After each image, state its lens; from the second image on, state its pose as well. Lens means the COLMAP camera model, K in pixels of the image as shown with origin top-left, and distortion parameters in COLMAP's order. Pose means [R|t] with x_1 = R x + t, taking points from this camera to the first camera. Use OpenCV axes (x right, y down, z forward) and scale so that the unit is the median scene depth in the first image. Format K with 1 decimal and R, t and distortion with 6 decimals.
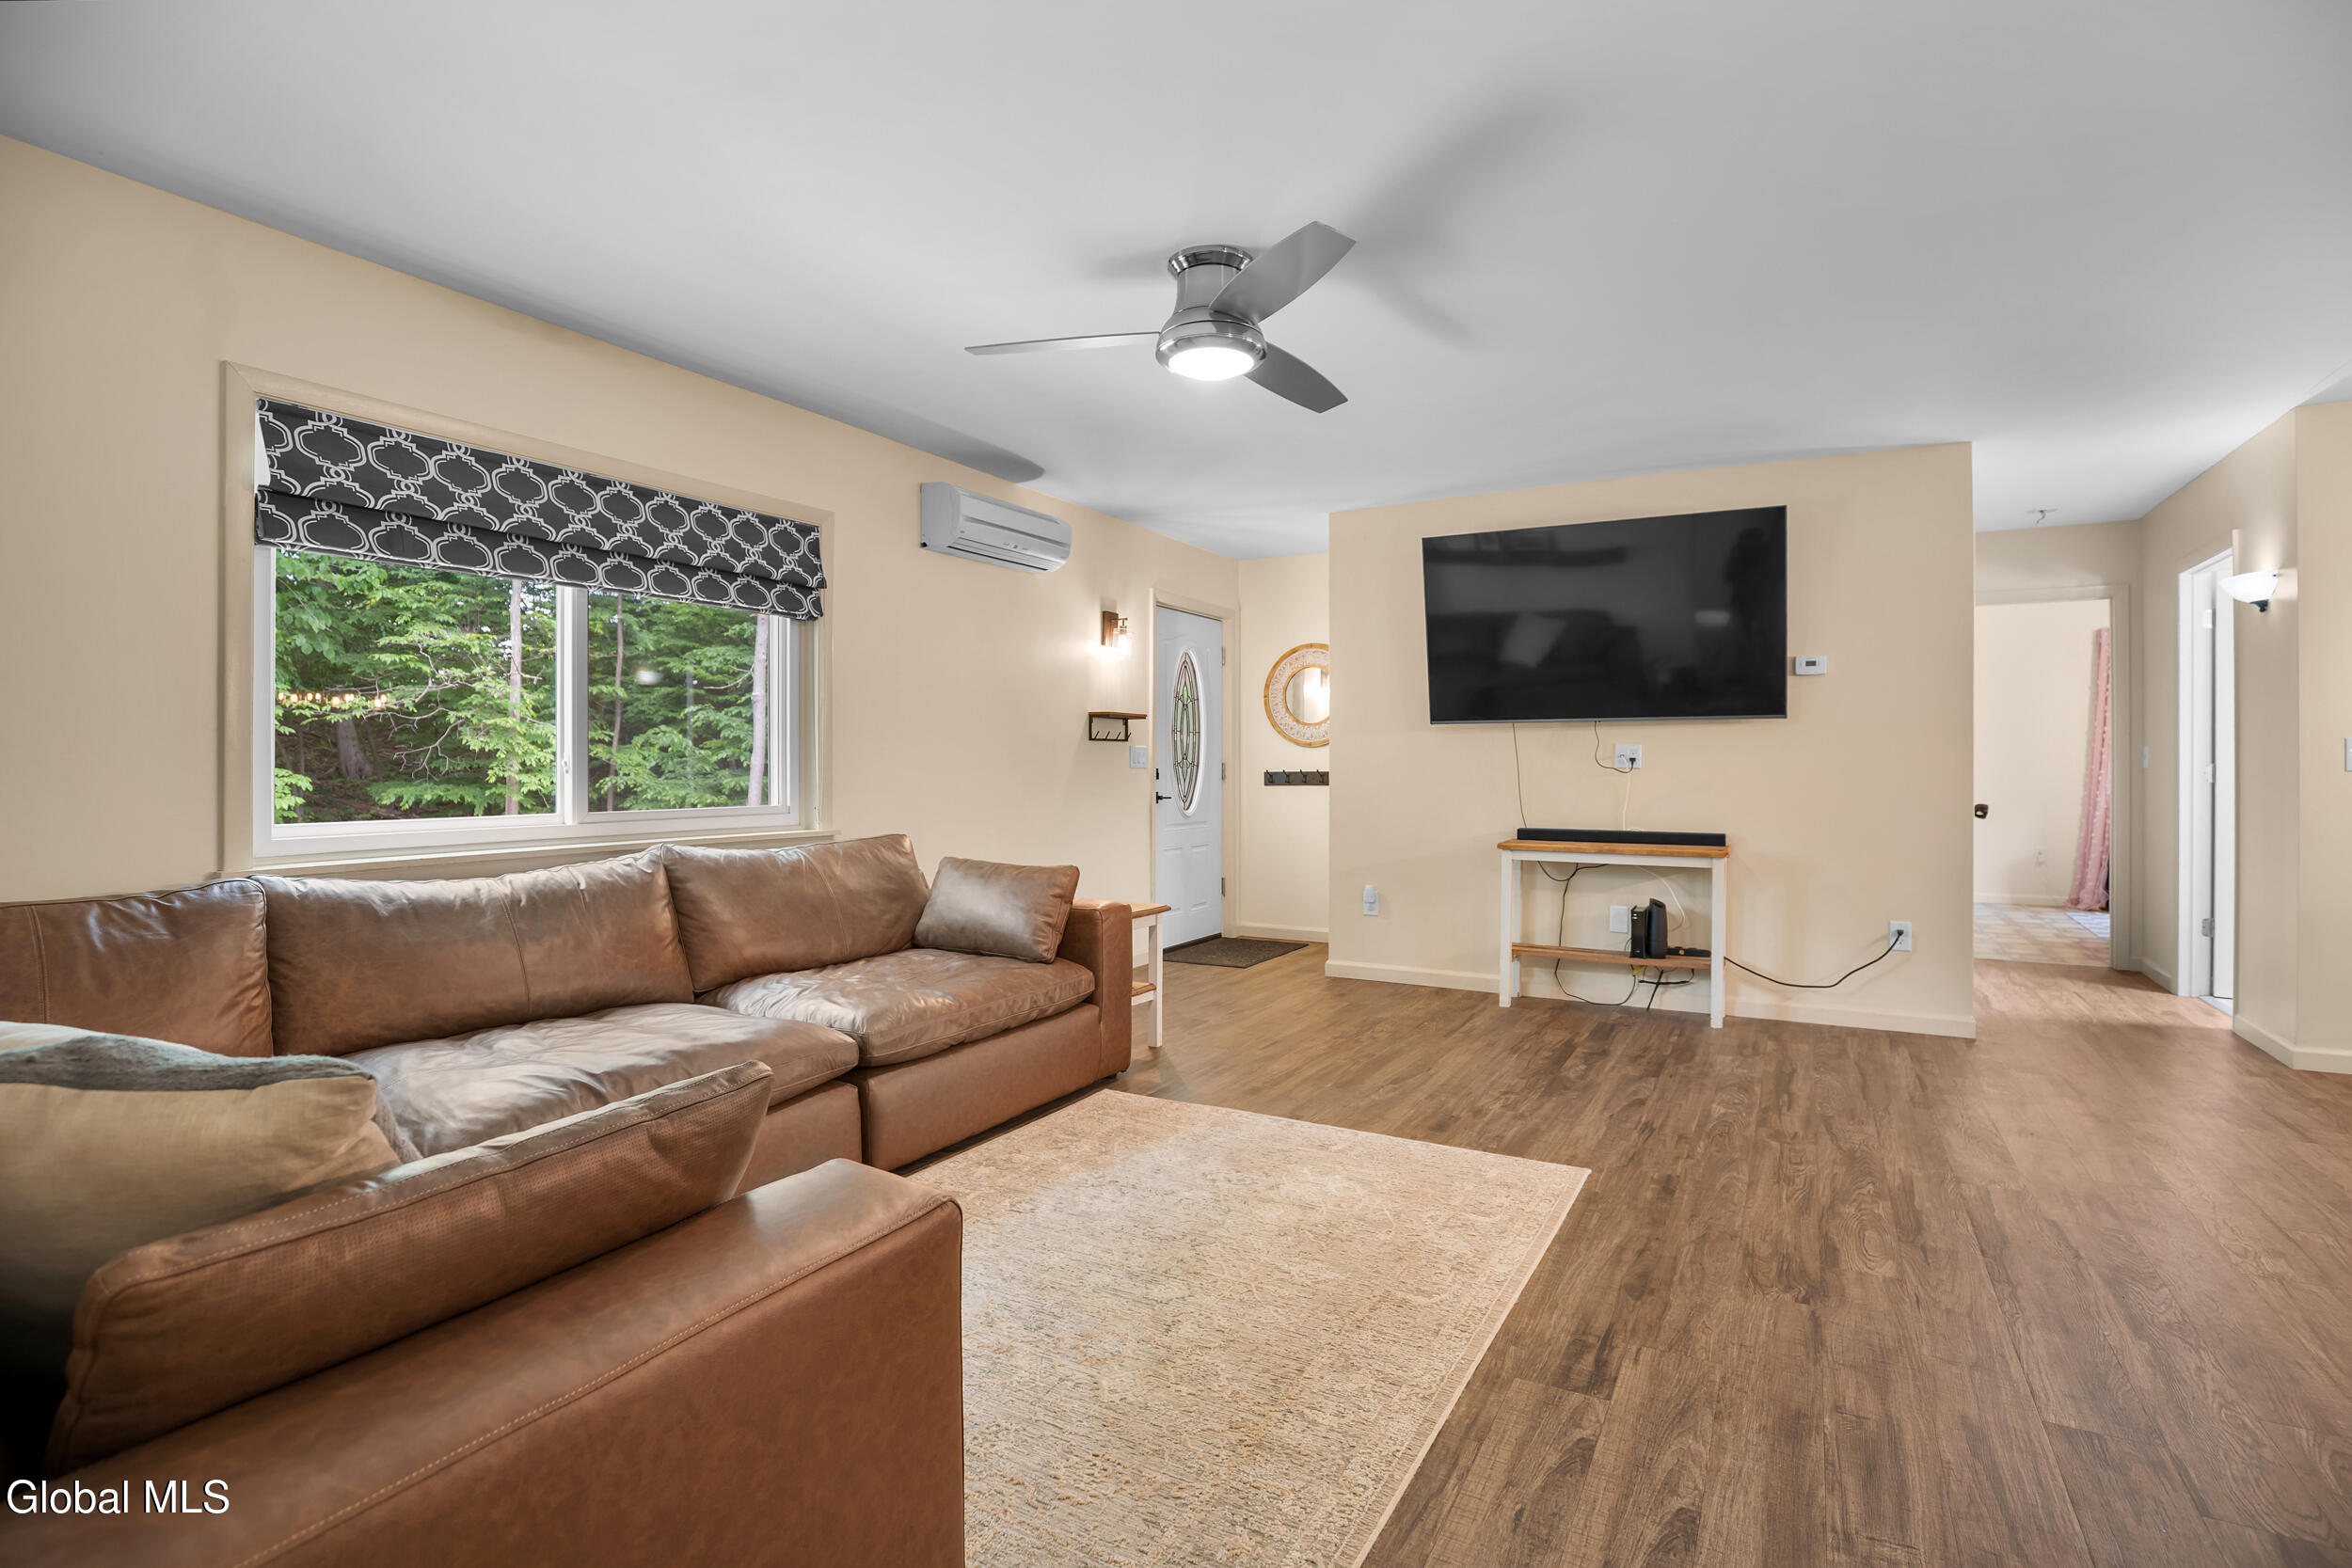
lens RADIAL K [[1117.8, 0, 1186.1], [0, 1117.8, 744.7], [0, 0, 1]] dist [-0.025404, 0.000093]
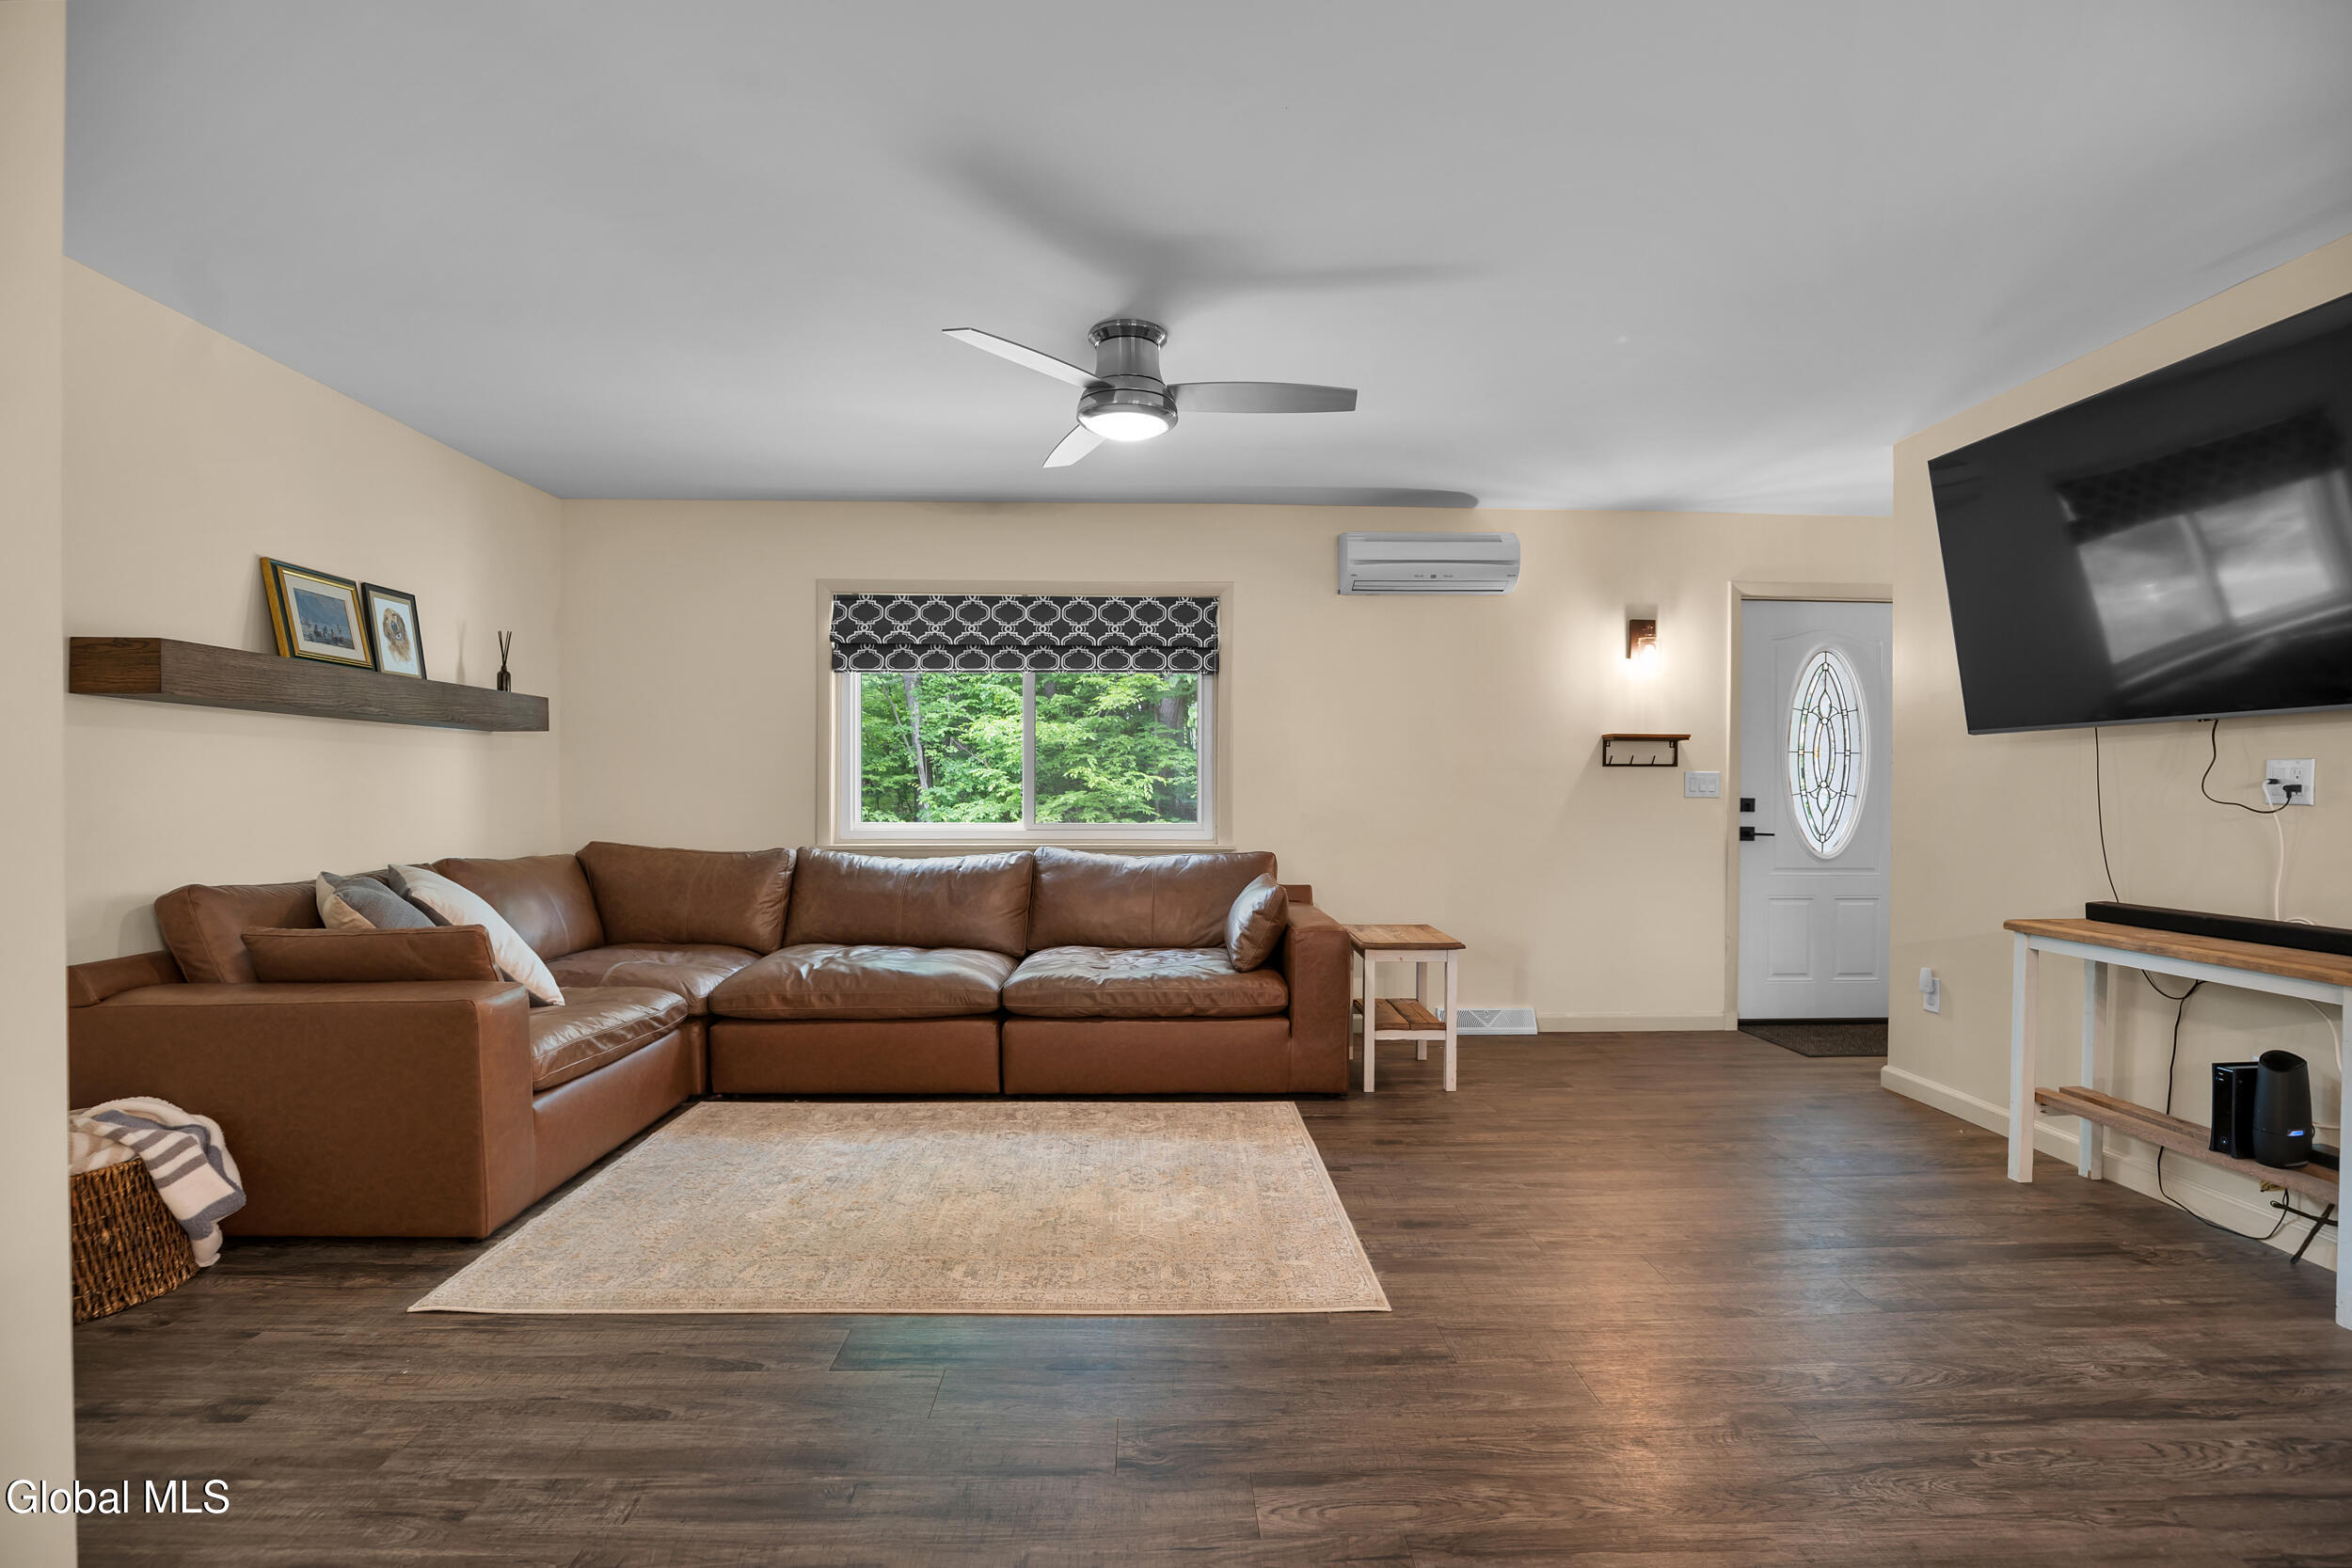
lens RADIAL K [[1102.7, 0, 1176.0], [0, 1102.7, 784.0], [0, 0, 1]] dist [-0.027240, -0.000593]
pose [[0.512615, -0.002798, -0.858614, 0.766374], [0.010556, 0.999940, 0.003043, 0.006050], [0.858554, -0.010623, 0.512613, 0.383224]]
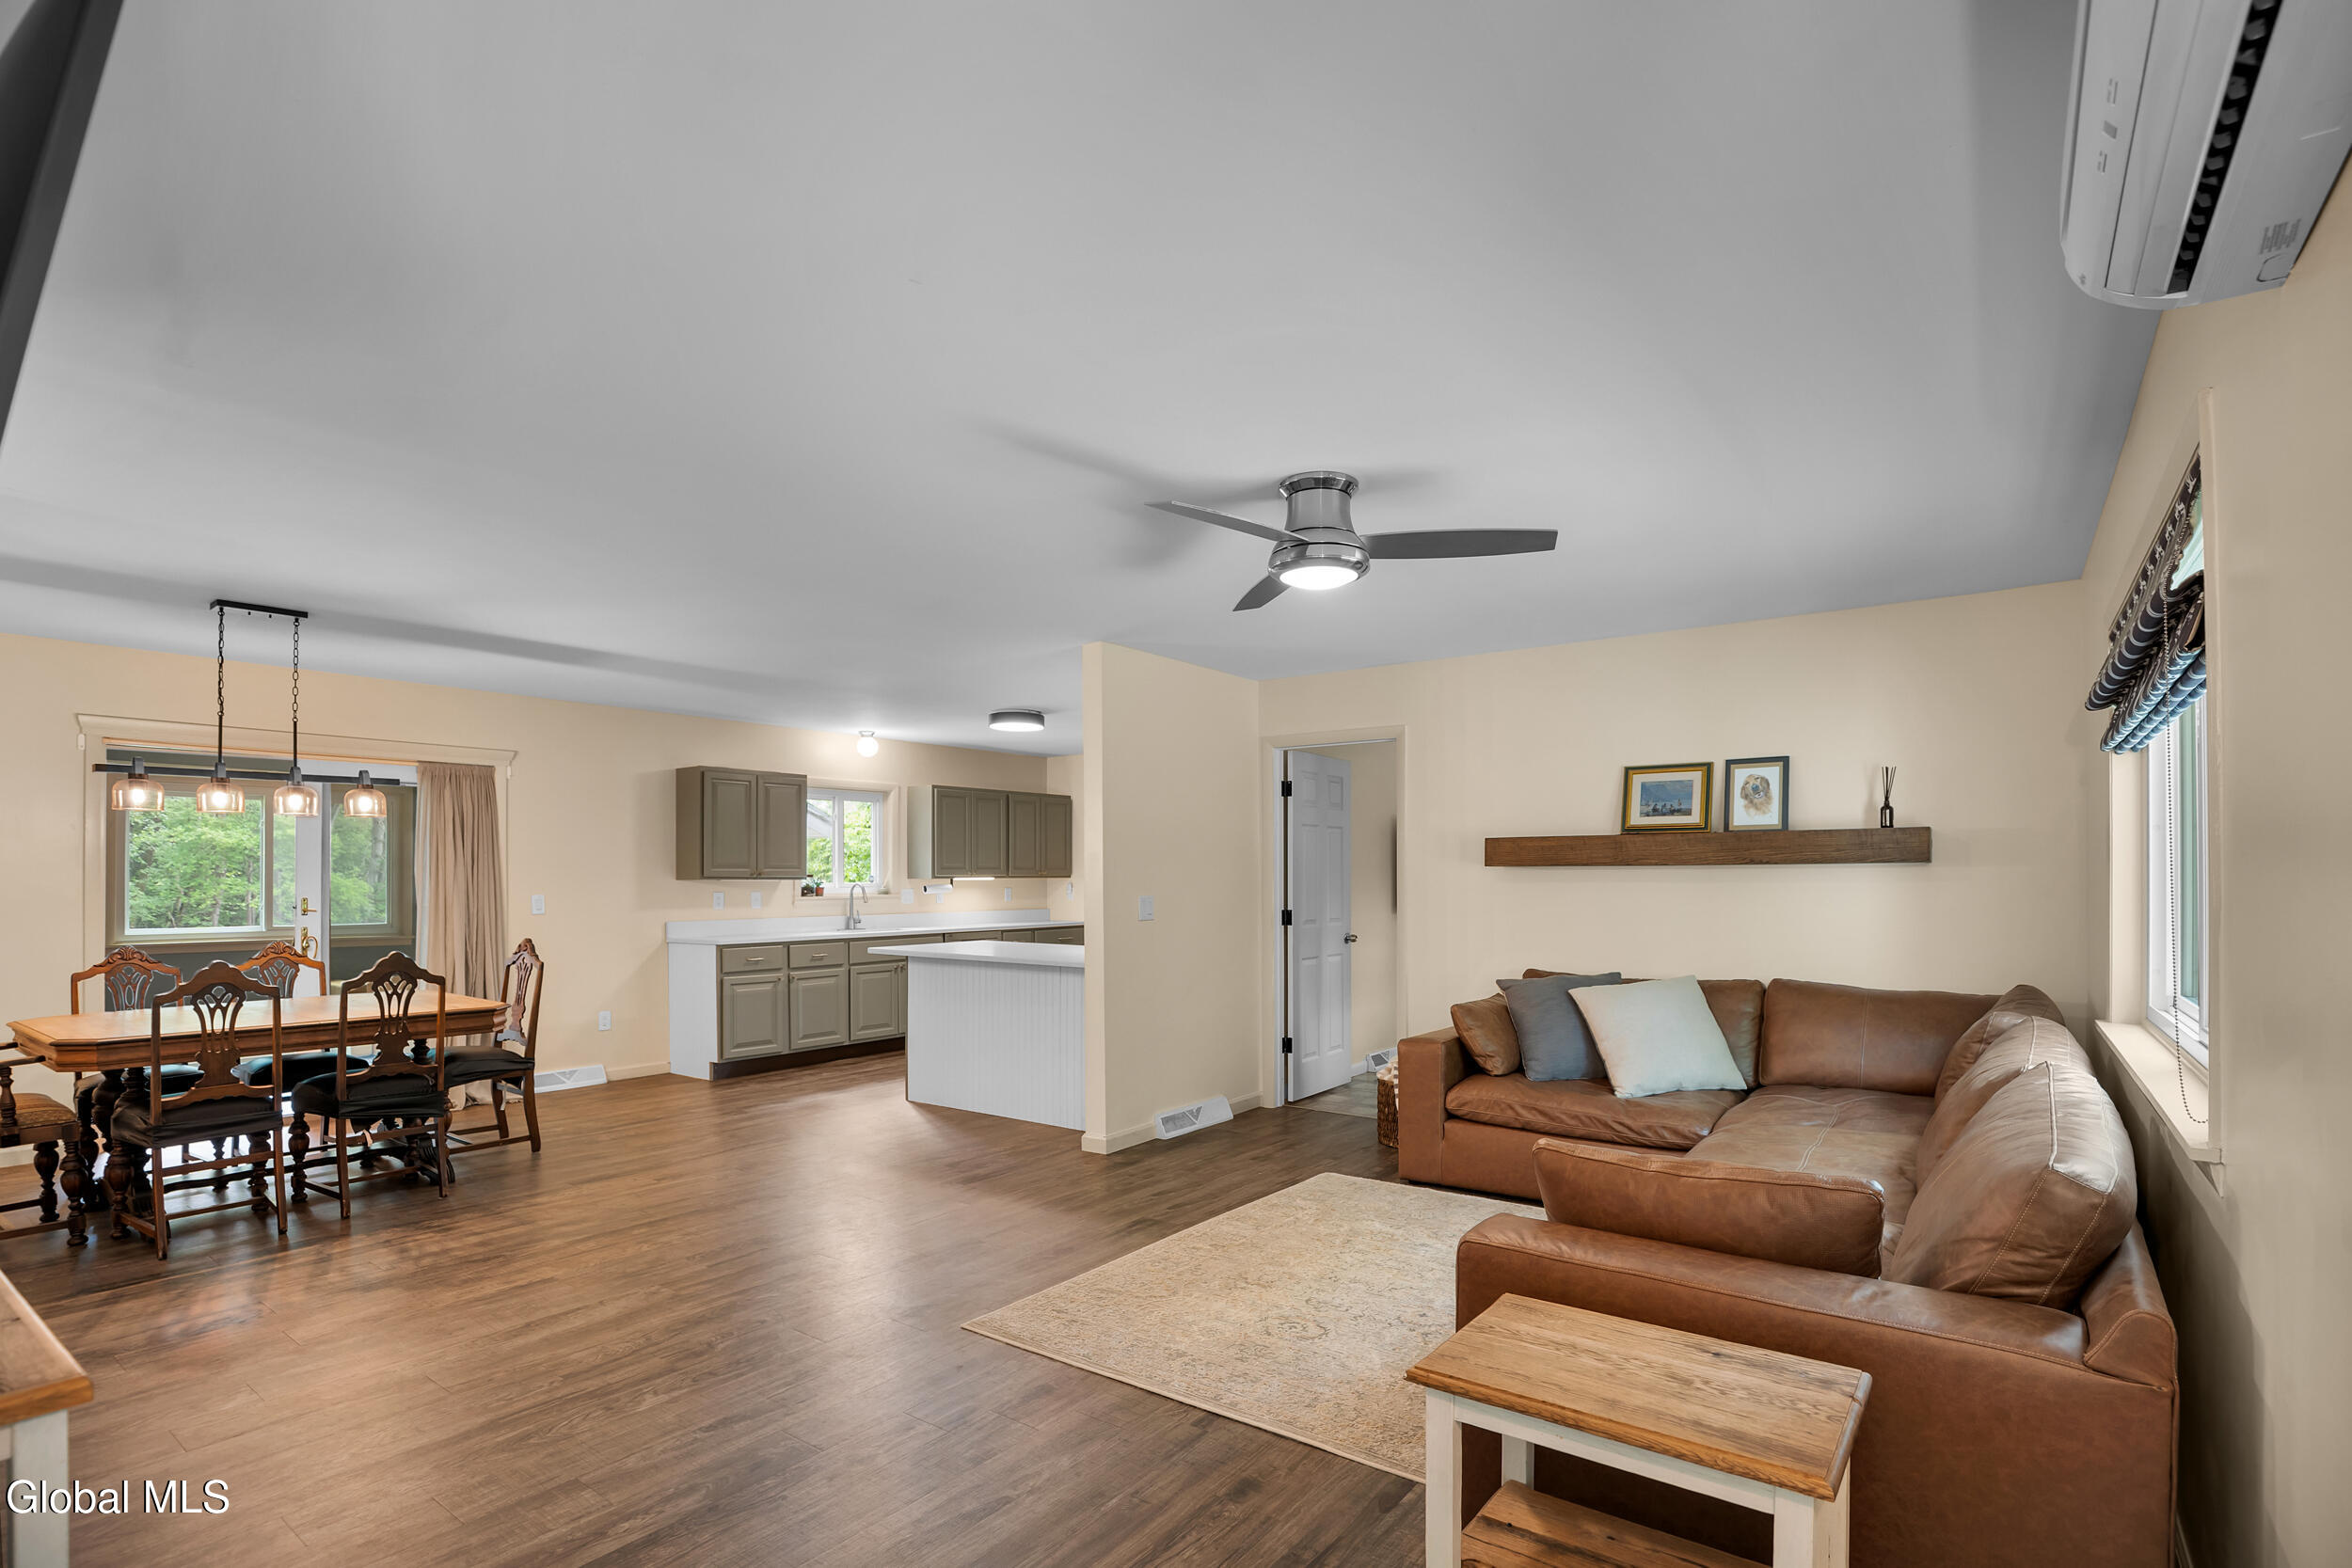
lens RADIAL K [[1118.1, 0, 1177.5], [0, 1118.1, 881.5], [0, 0, 1]] dist [-0.002860, -0.000521]
pose [[-0.991998, 0.003102, 0.126214, 0.018302], [0.001330, 0.999899, -0.014125, -0.020572], [-0.126245, -0.013844, -0.991903, 1.641720]]
